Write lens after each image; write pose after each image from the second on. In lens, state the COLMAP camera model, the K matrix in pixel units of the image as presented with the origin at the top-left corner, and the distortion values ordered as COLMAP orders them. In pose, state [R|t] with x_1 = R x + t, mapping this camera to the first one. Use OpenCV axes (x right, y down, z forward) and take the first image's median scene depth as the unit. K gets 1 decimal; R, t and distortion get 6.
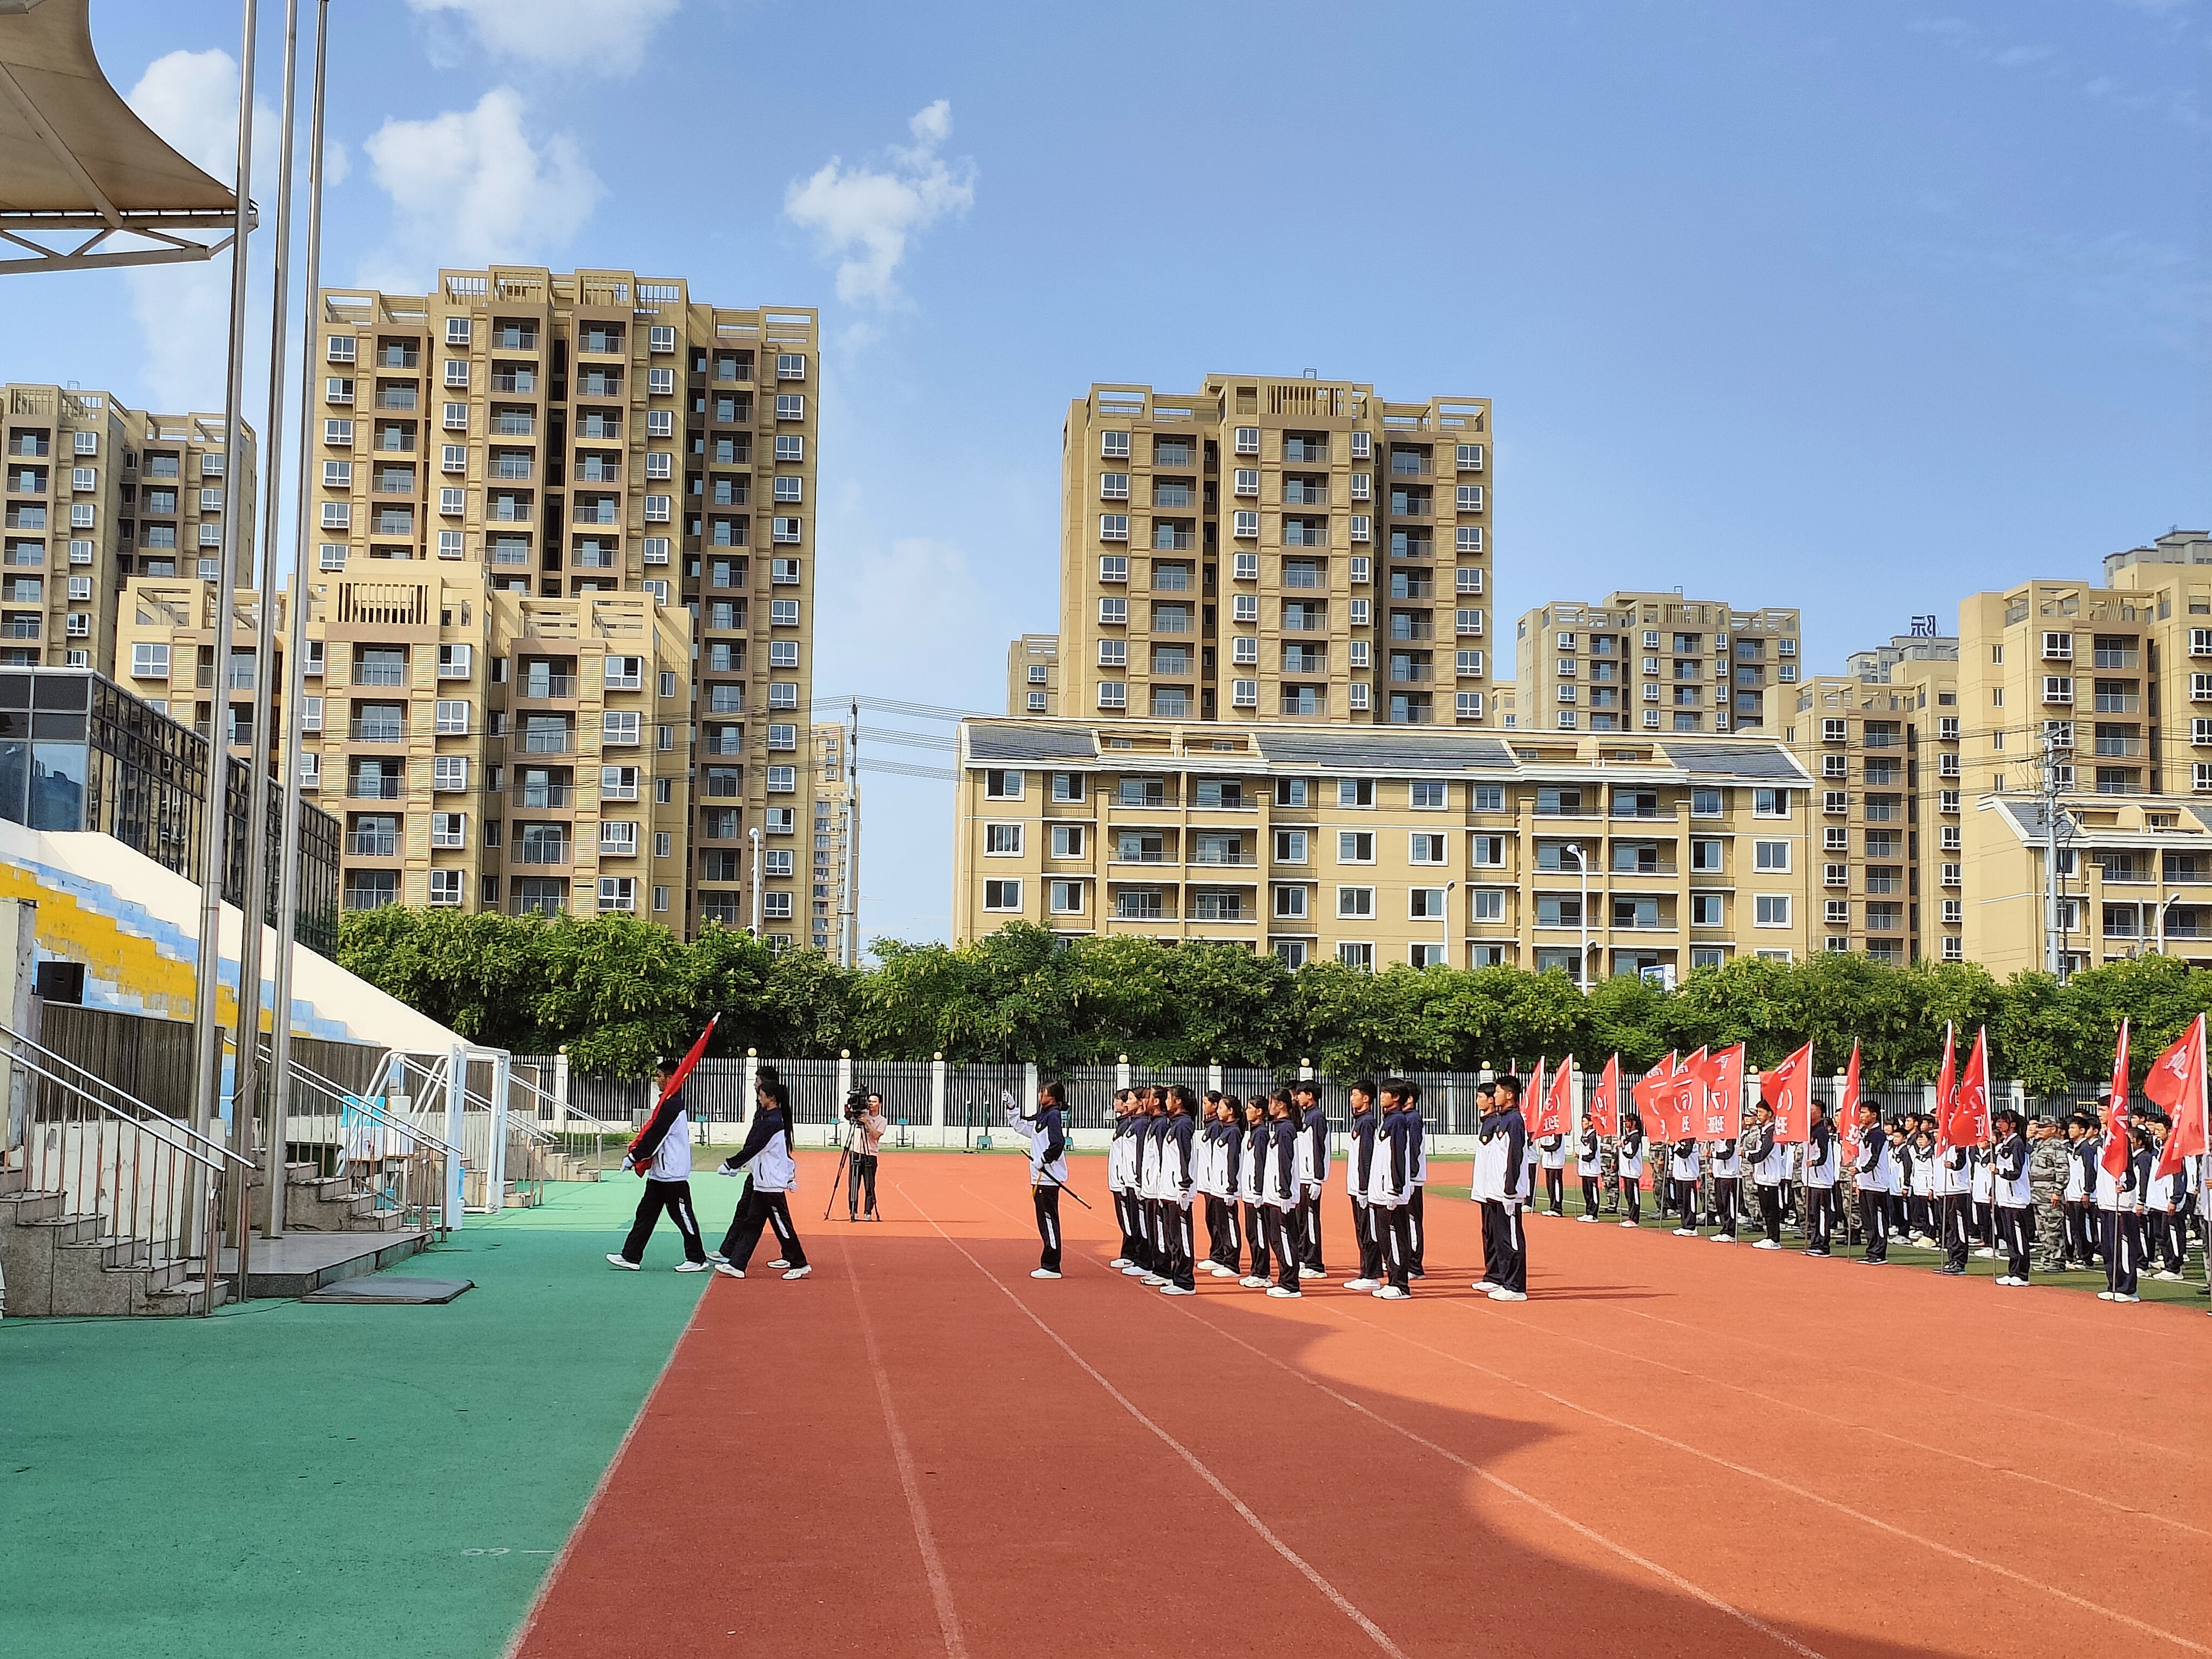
lens RADIAL K [[2967.3, 0, 1106.0], [0, 2967.3, 829.5], [0, 0, 1]] dist [0.033354, 0.155703]
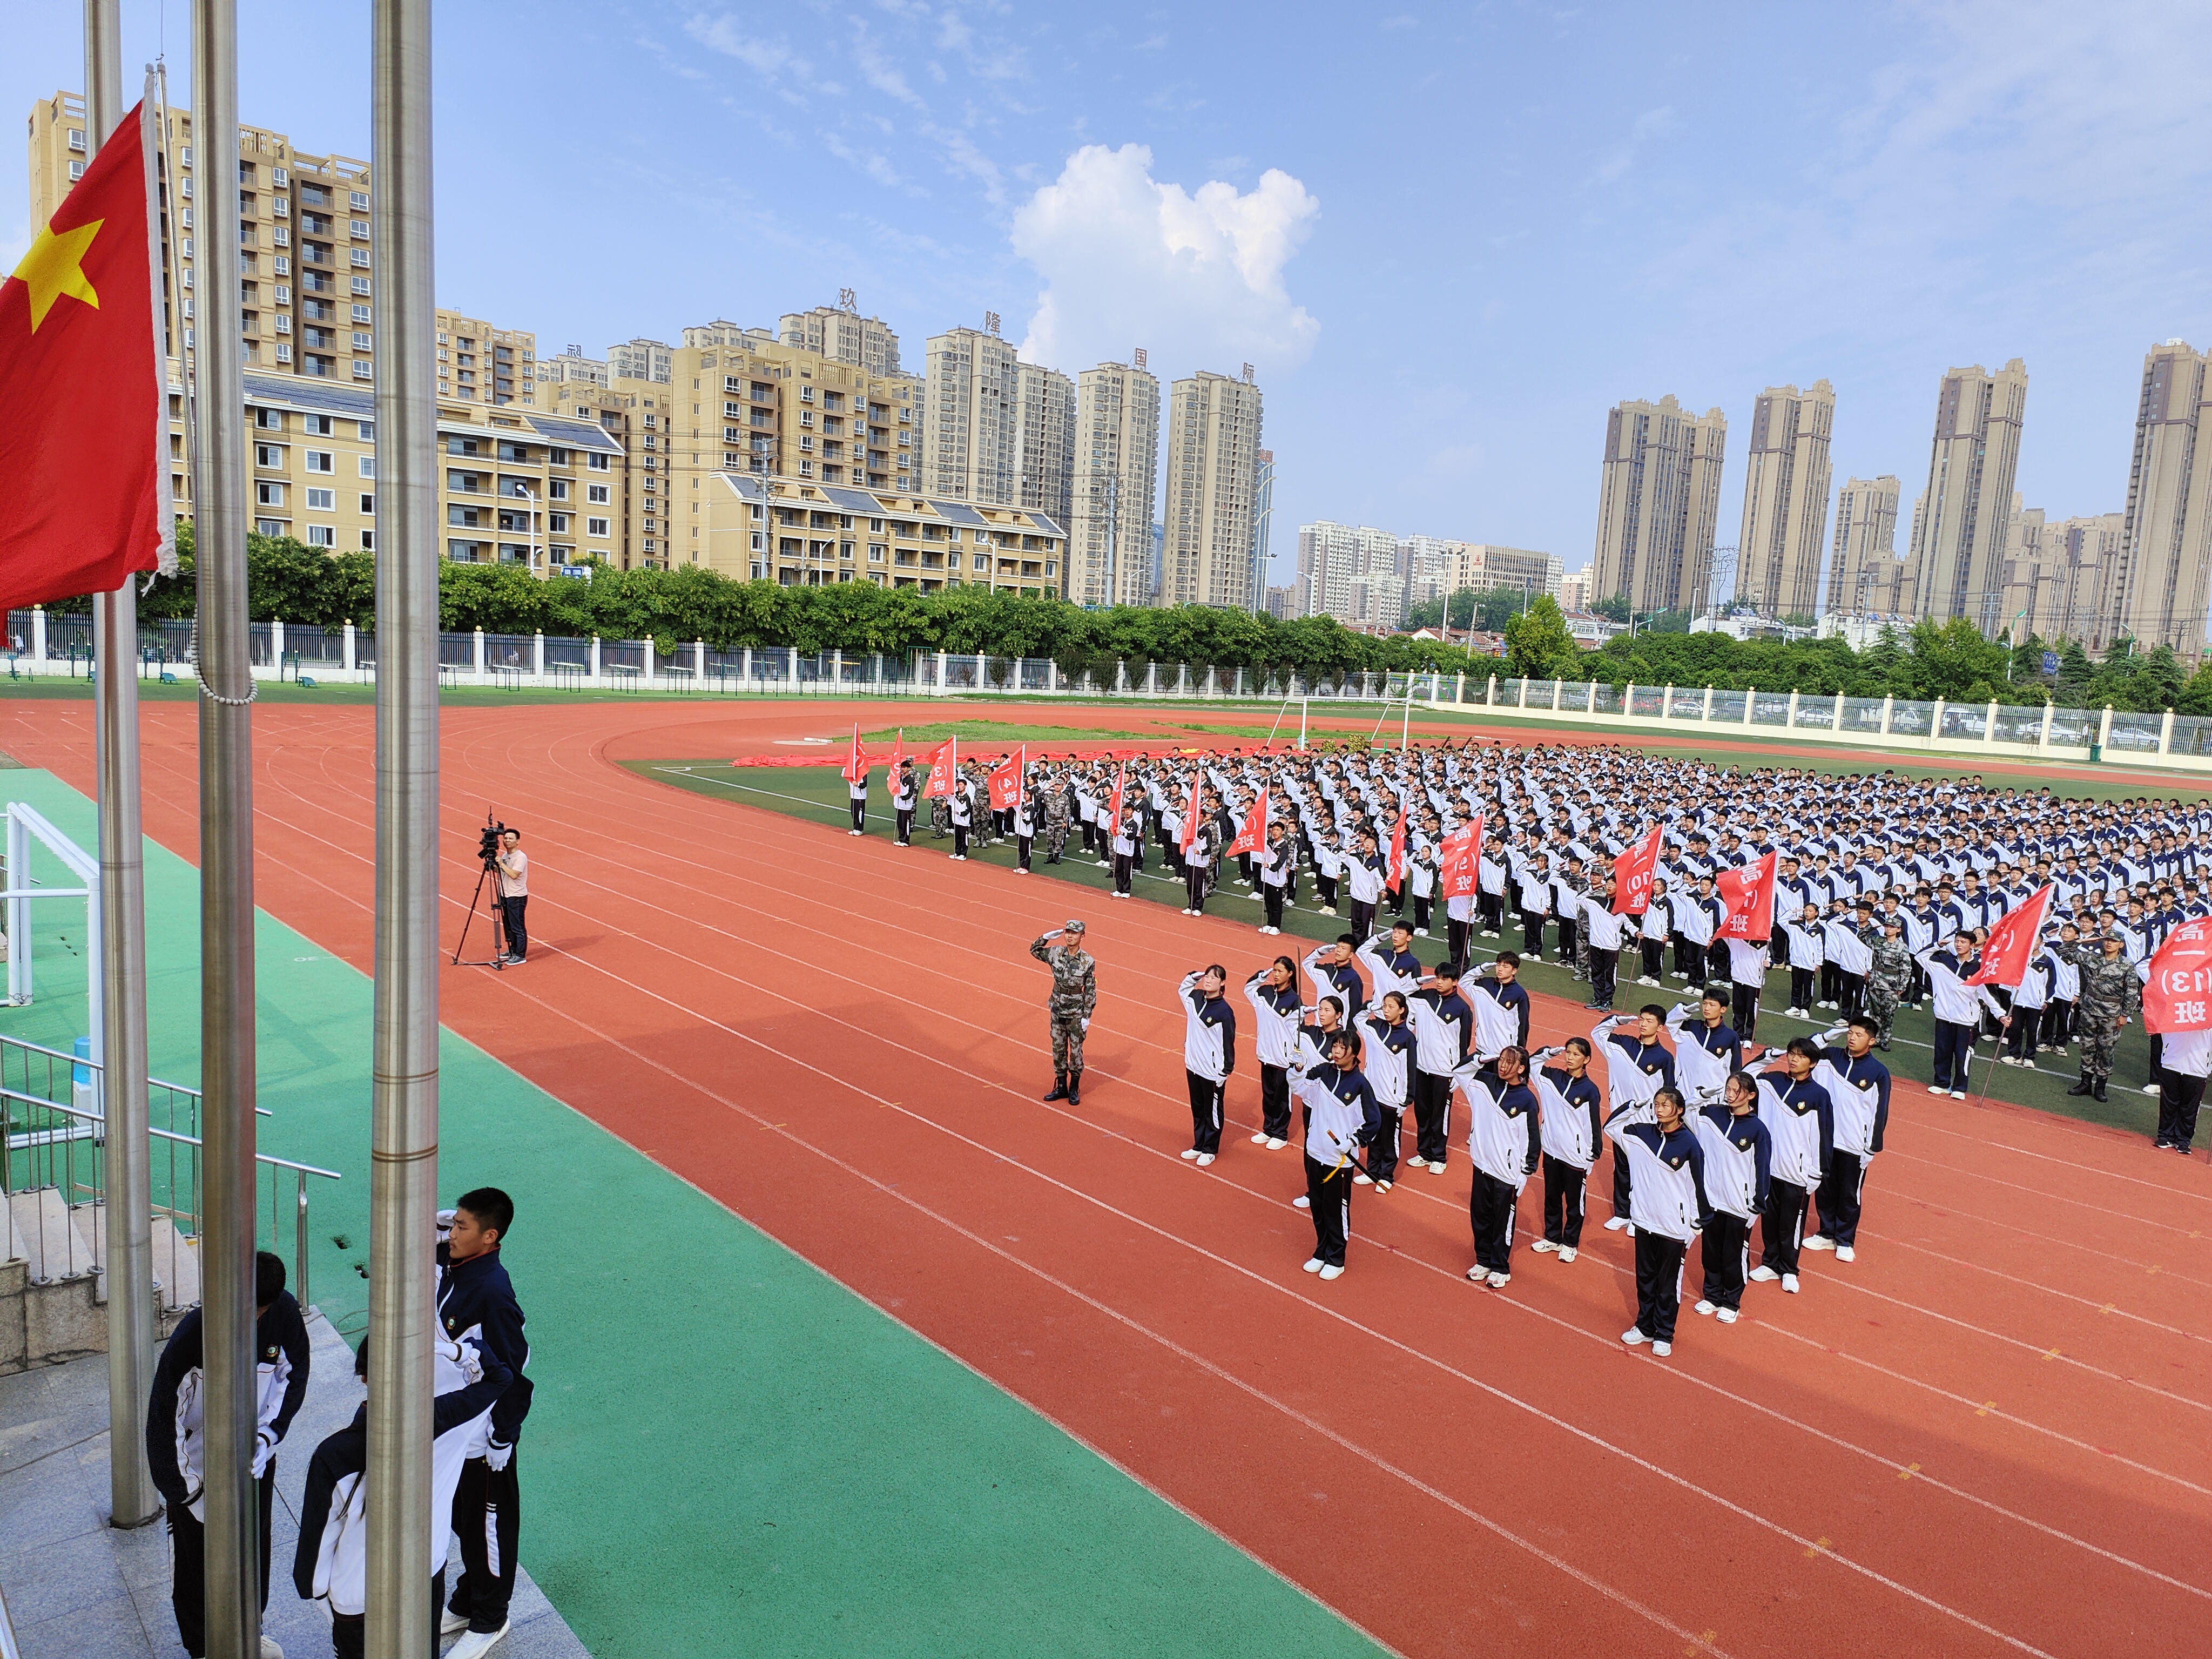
lens RADIAL K [[1475.2, 0, 1106.0], [0, 1475.2, 829.5], [0, 0, 1]] dist [0.057131, -0.028425]
pose [[0.808293, -0.045353, 0.587031, -0.048905], [-0.094864, 0.973971, 0.205868, -0.007031], [-0.581088, -0.222090, 0.782951, 0.122885]]
